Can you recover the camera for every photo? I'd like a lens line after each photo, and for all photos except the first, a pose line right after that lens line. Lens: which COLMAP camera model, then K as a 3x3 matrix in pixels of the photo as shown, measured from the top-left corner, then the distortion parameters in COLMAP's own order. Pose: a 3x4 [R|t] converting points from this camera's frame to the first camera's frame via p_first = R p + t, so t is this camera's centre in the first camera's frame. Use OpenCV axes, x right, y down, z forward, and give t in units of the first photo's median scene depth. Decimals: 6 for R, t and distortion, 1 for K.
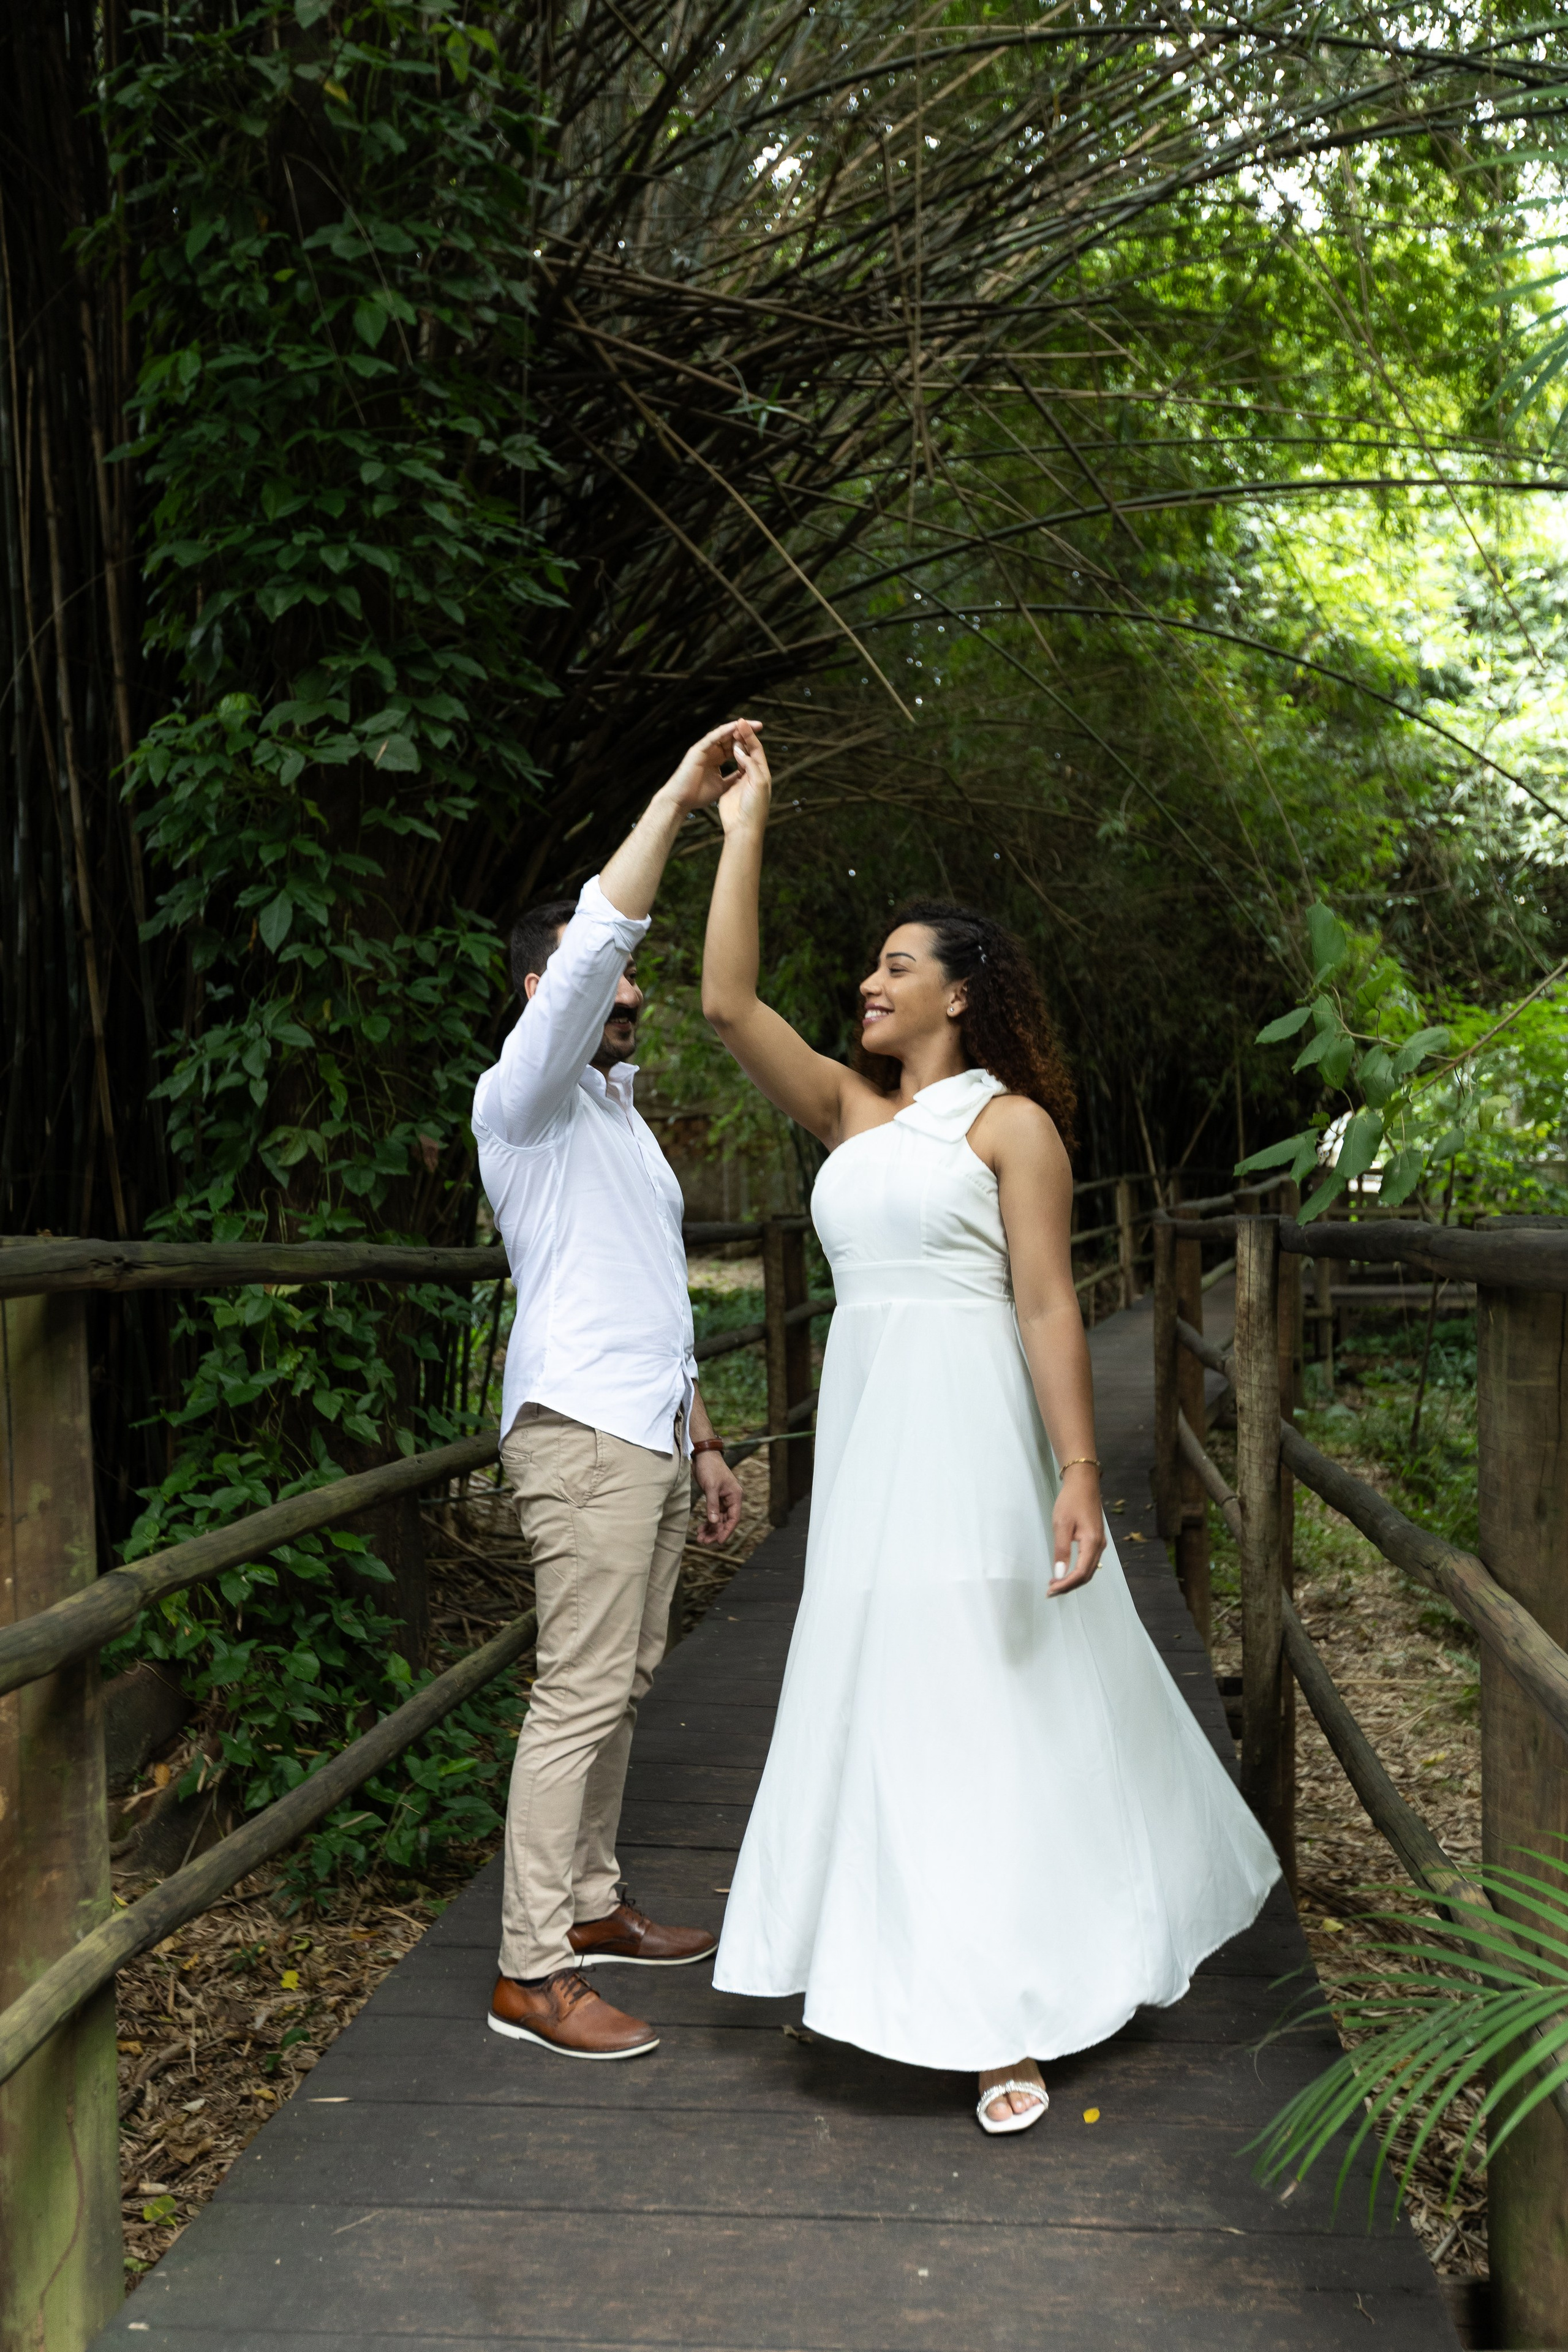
lens RADIAL K [[2320.1, 0, 826.6], [0, 2320.1, 1173.1], [0, 0, 1]] dist [0.001921, 0.123045]
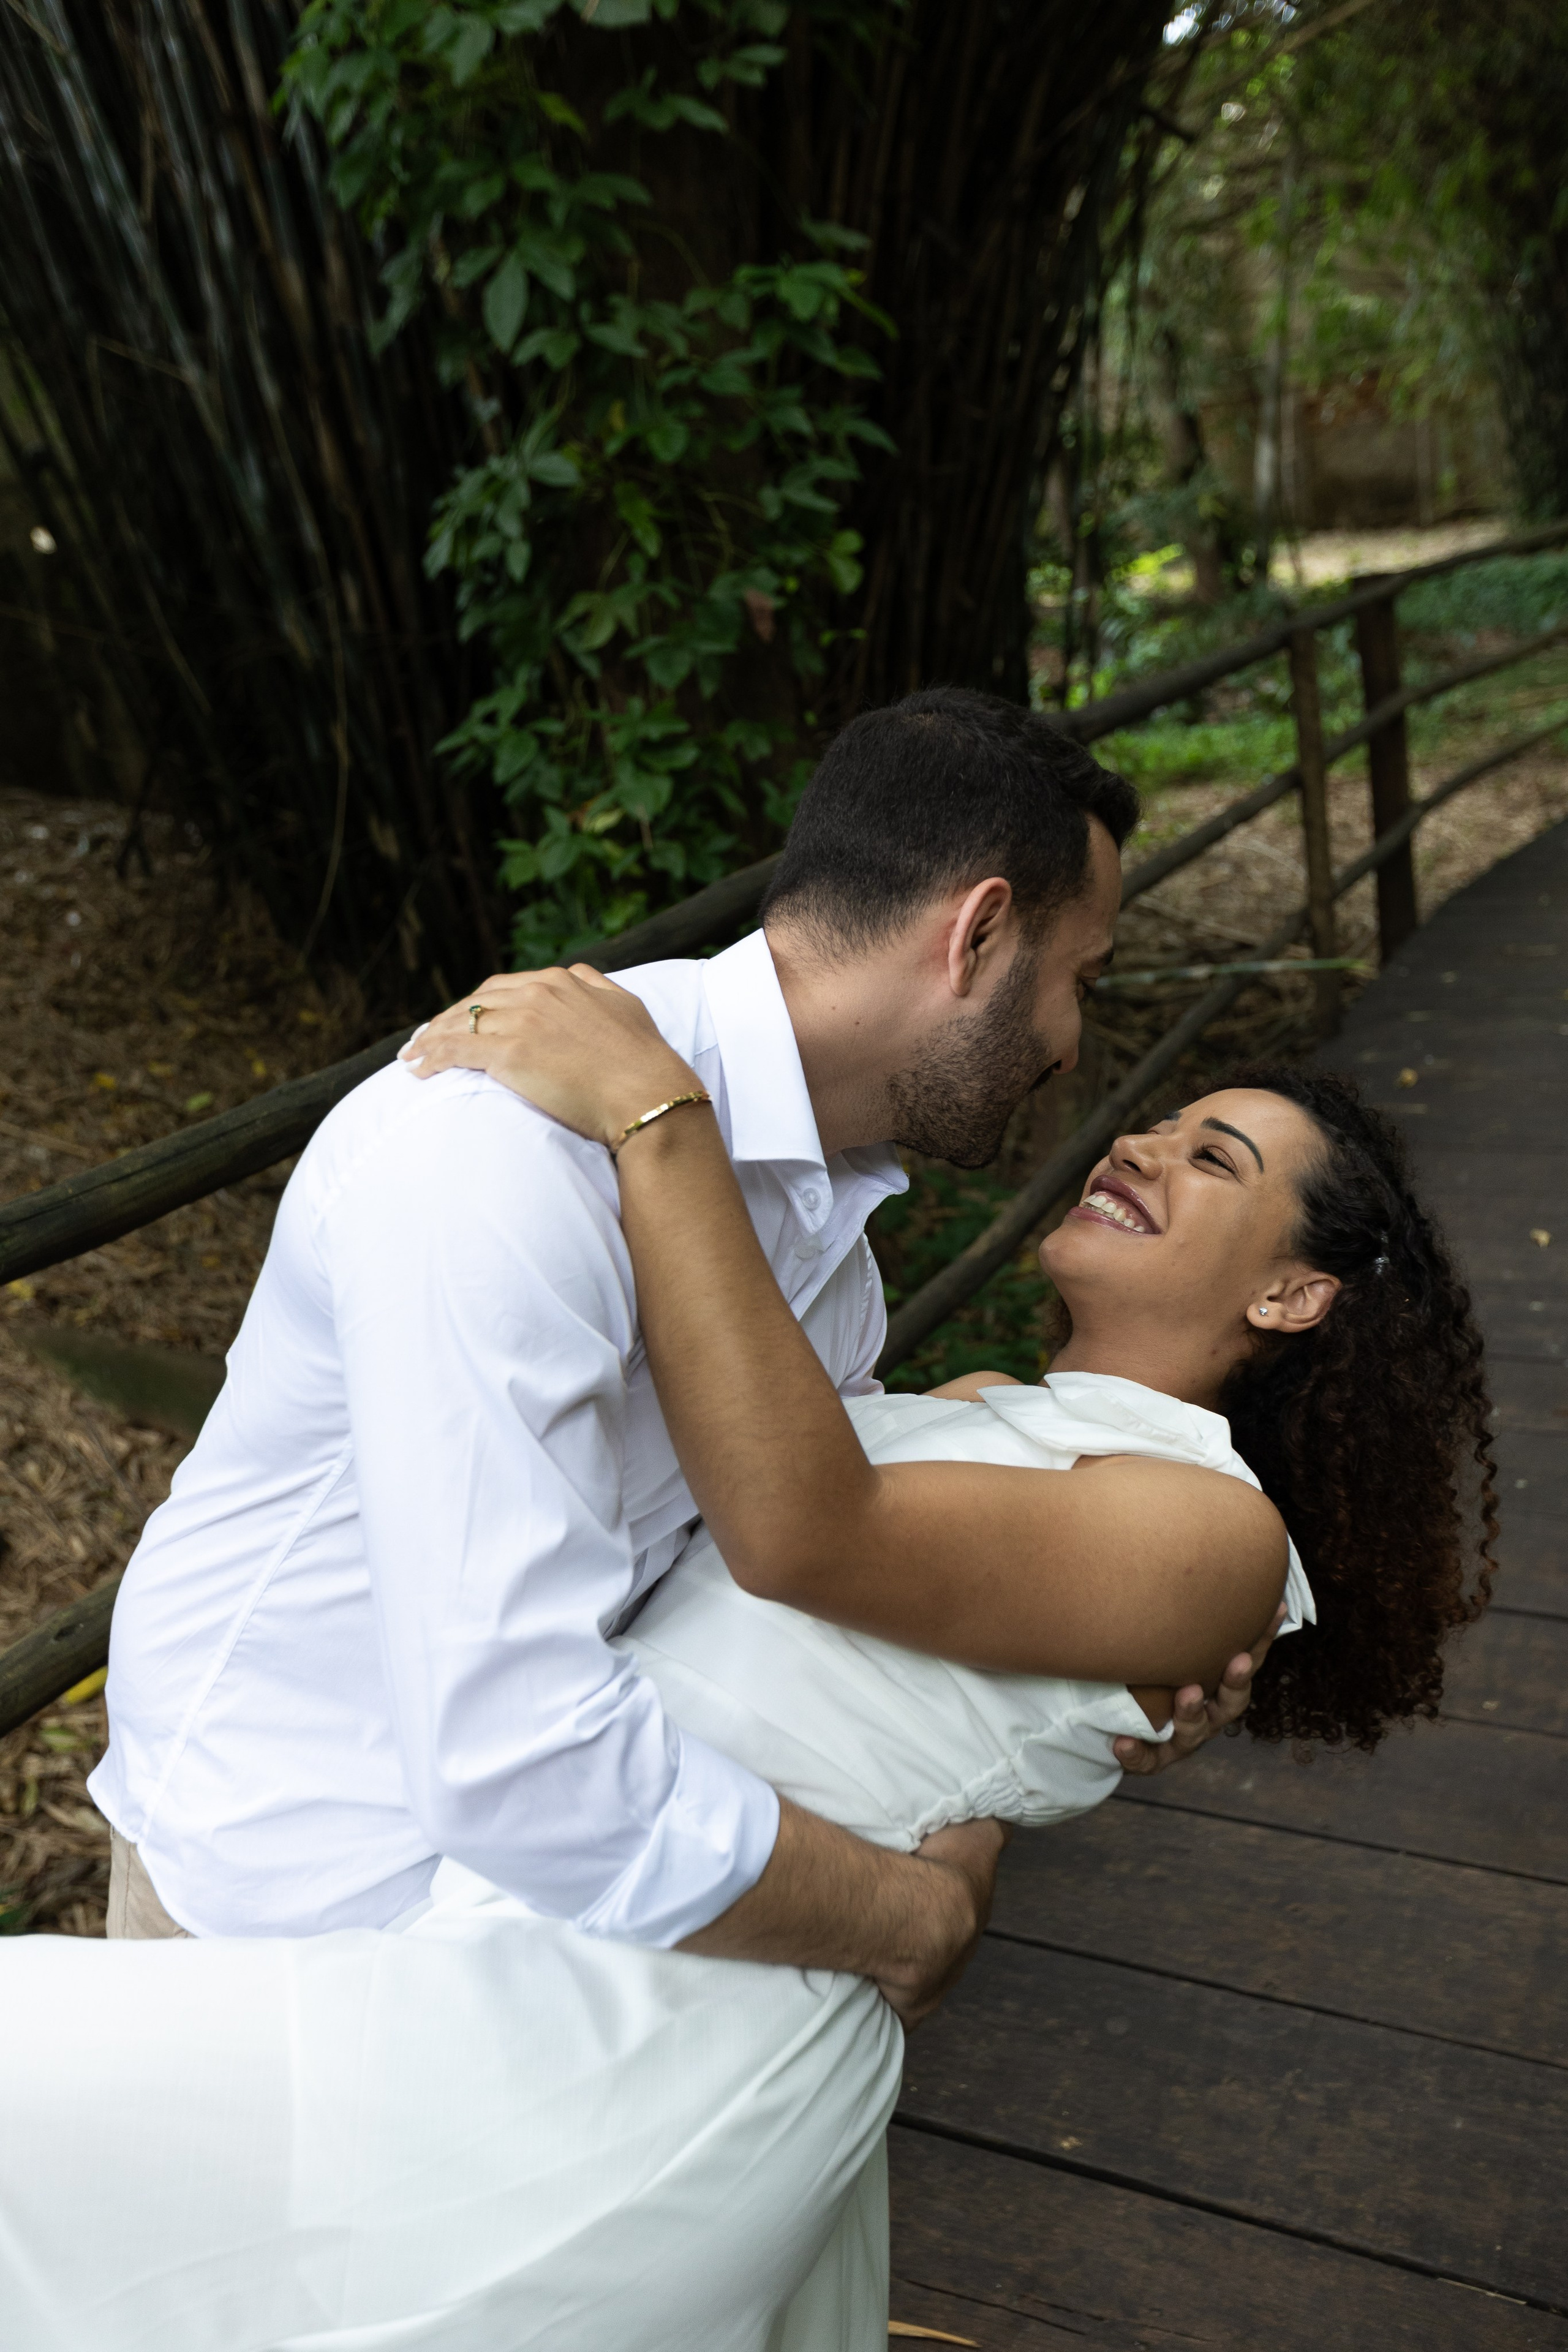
lens RADIAL K [[2054.6, 0, 784.0], [0, 2054.6, 1176.0], [0, 0, 1]] dist [-0.004136, 0.111943]
pose [[0.932416, -0.003543, -0.361370, 0.065077], [0.125966, 0.940427, 0.315800, -0.045158], [0.338724, -0.339977, 0.877315, 0.382541]]
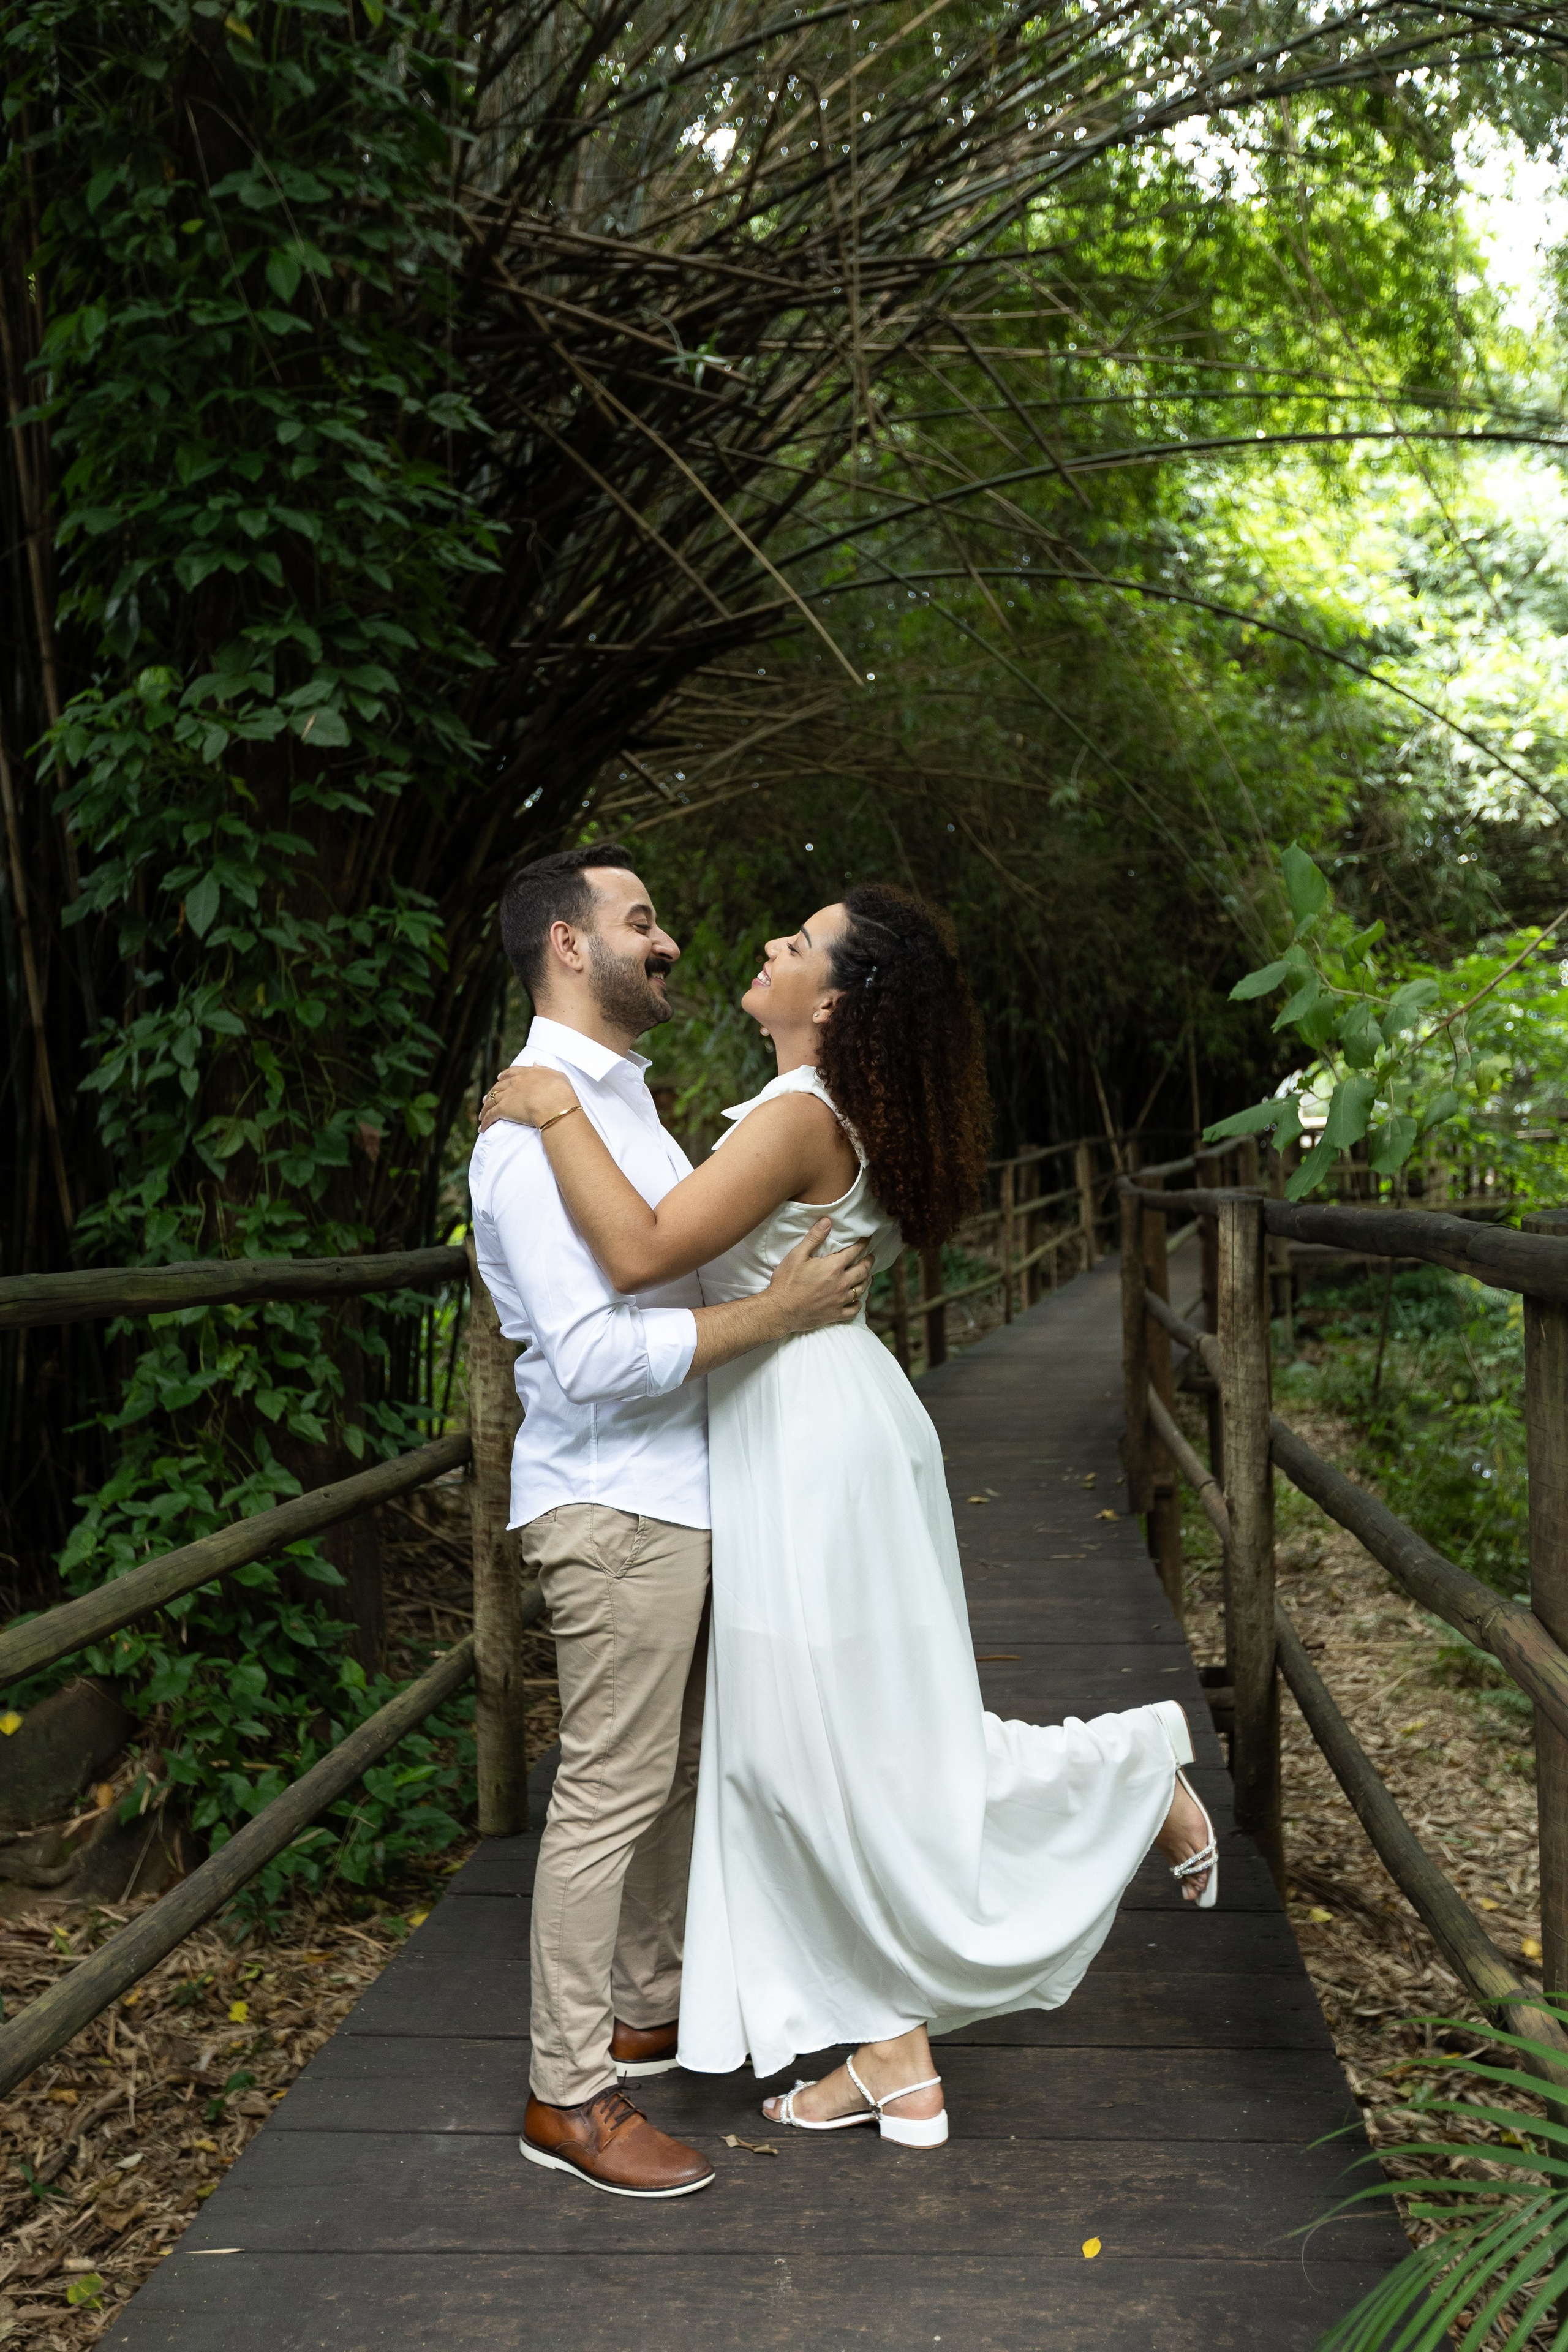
lens RADIAL K [[2231.1, 0, 820.9], [0, 2231.1, 1174.9], [0, 0, 1]] dist [-0.006419, 0.128330]
pose [[0.999649, -0.023802, 0.011615, 0.005070], [0.023609, 0.999585, 0.016509, -0.005498], [-0.012003, -0.016229, 0.999796, 0.069845]]
